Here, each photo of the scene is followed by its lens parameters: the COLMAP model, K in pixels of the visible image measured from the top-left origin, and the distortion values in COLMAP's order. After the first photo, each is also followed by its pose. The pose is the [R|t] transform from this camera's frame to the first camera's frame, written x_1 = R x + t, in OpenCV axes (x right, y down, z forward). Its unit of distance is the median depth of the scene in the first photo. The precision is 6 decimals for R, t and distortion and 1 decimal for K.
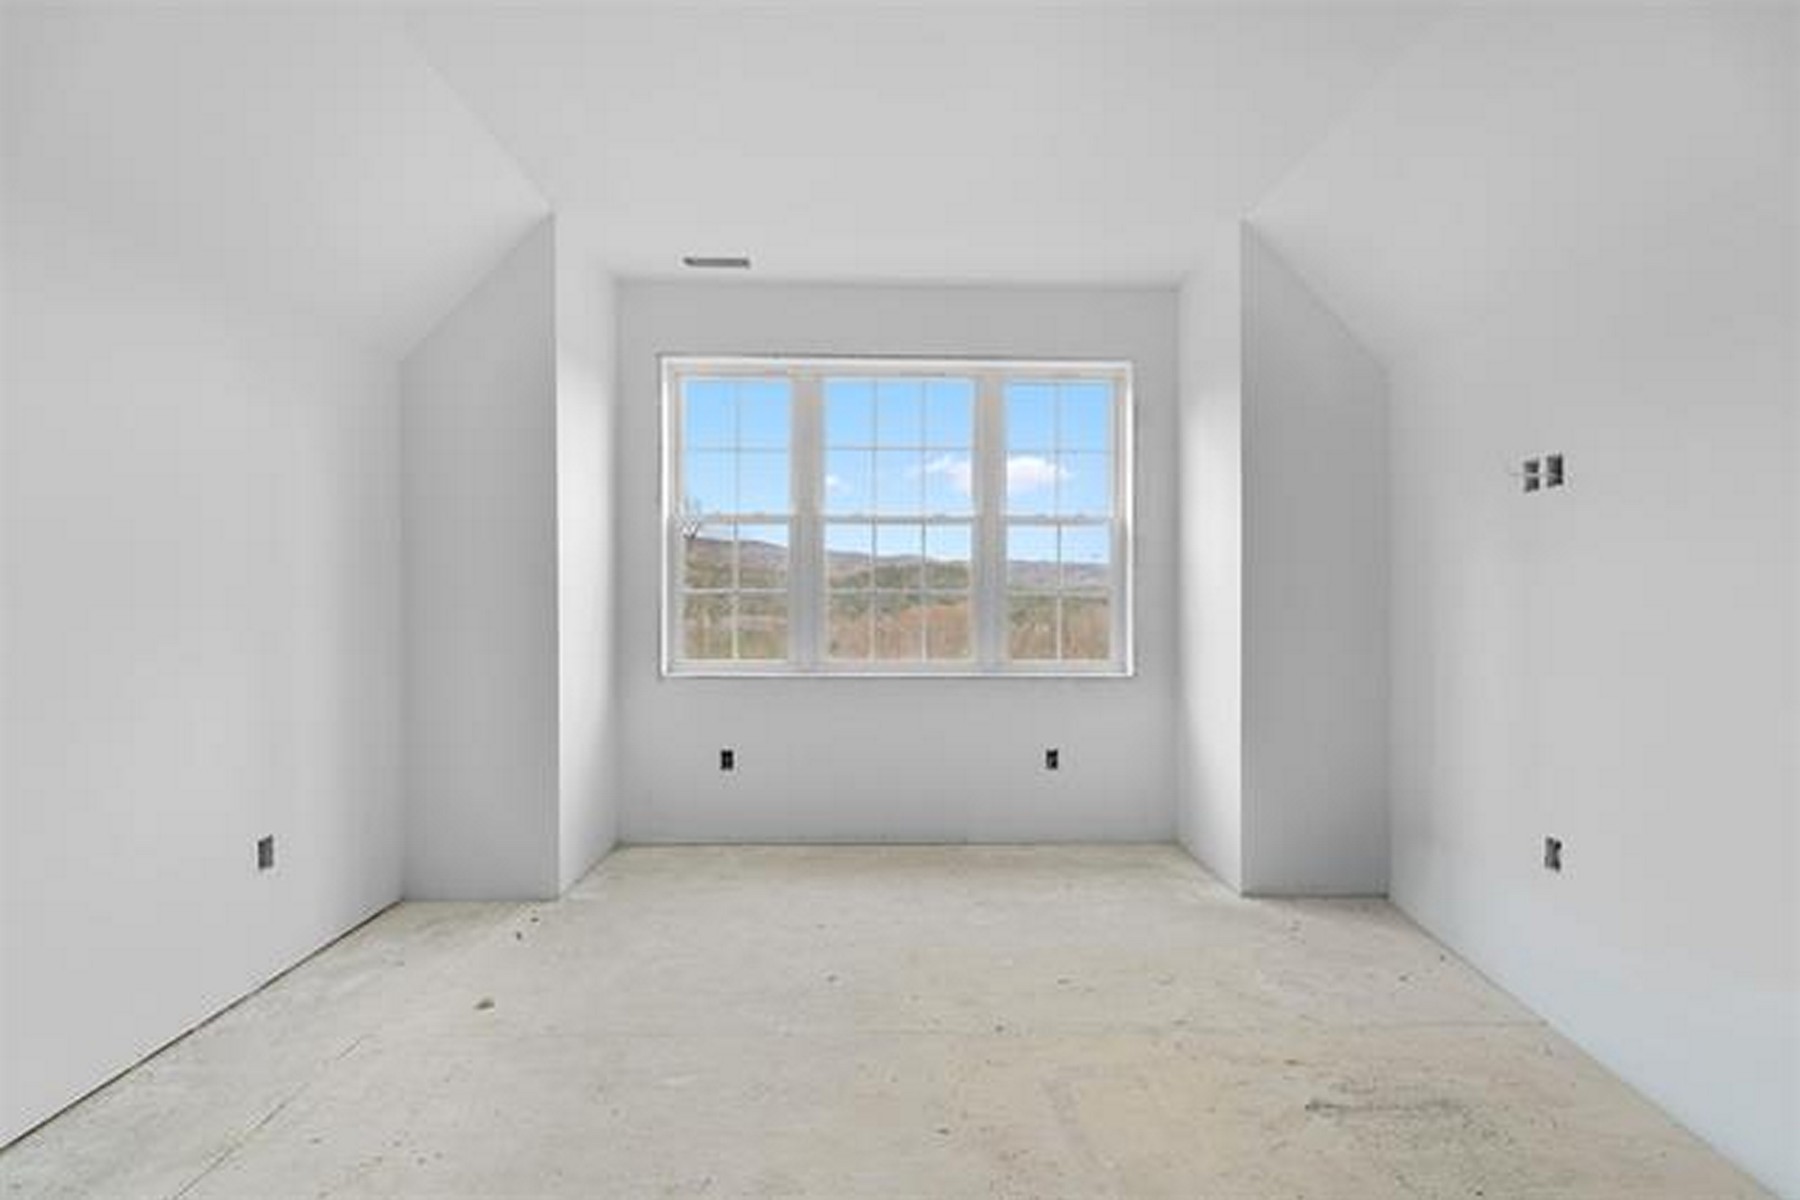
lens RADIAL K [[843.5, 0, 902.0], [0, 843.5, 615.8], [0, 0, 1]] dist [-0.031455, 0.021518]
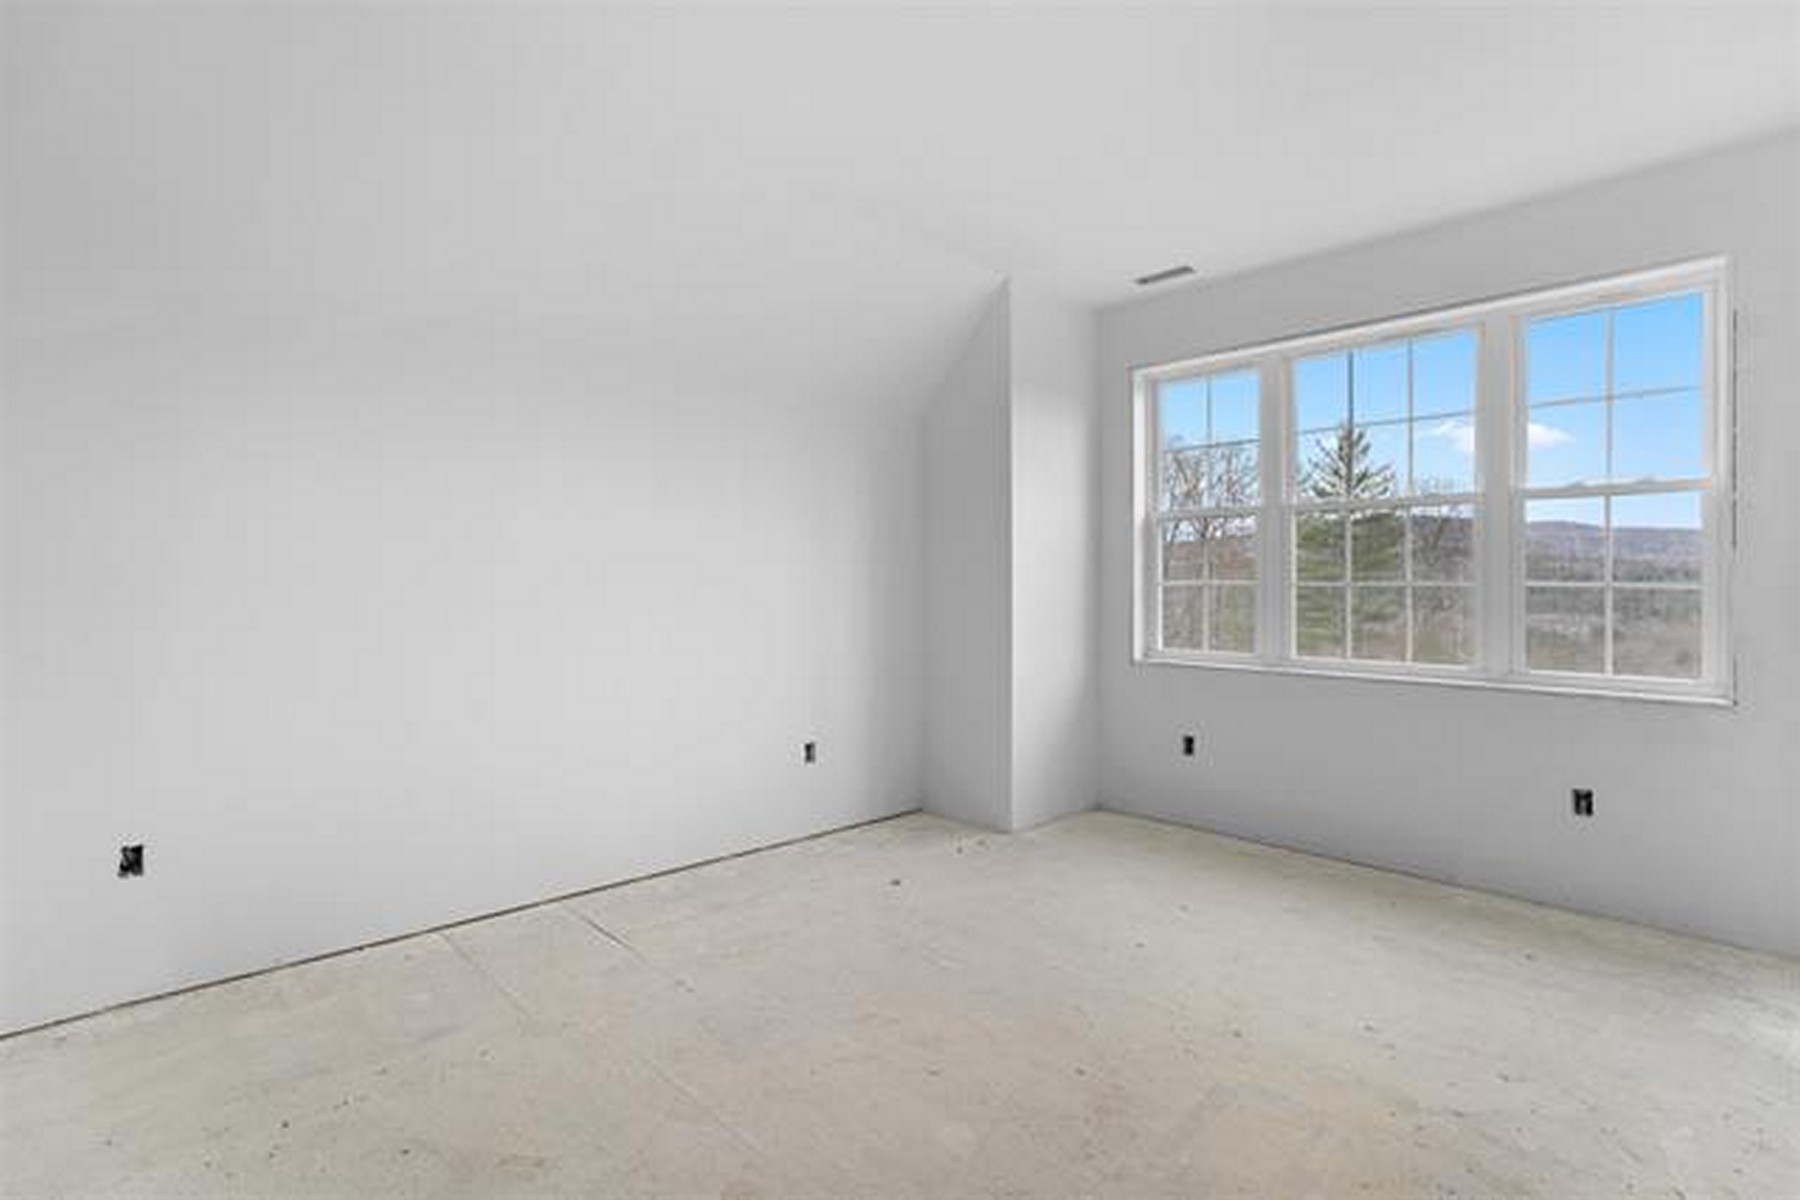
lens RADIAL K [[836.9, 0, 900.0], [0, 836.9, 600.0], [0, 0, 1]] dist [-0.000899, -0.000210]
pose [[0.693602, 0.012436, -0.720251, 0.294995], [-0.019185, 0.999815, -0.001212, -0.000459], [0.720103, 0.014659, 0.693713, 0.022060]]
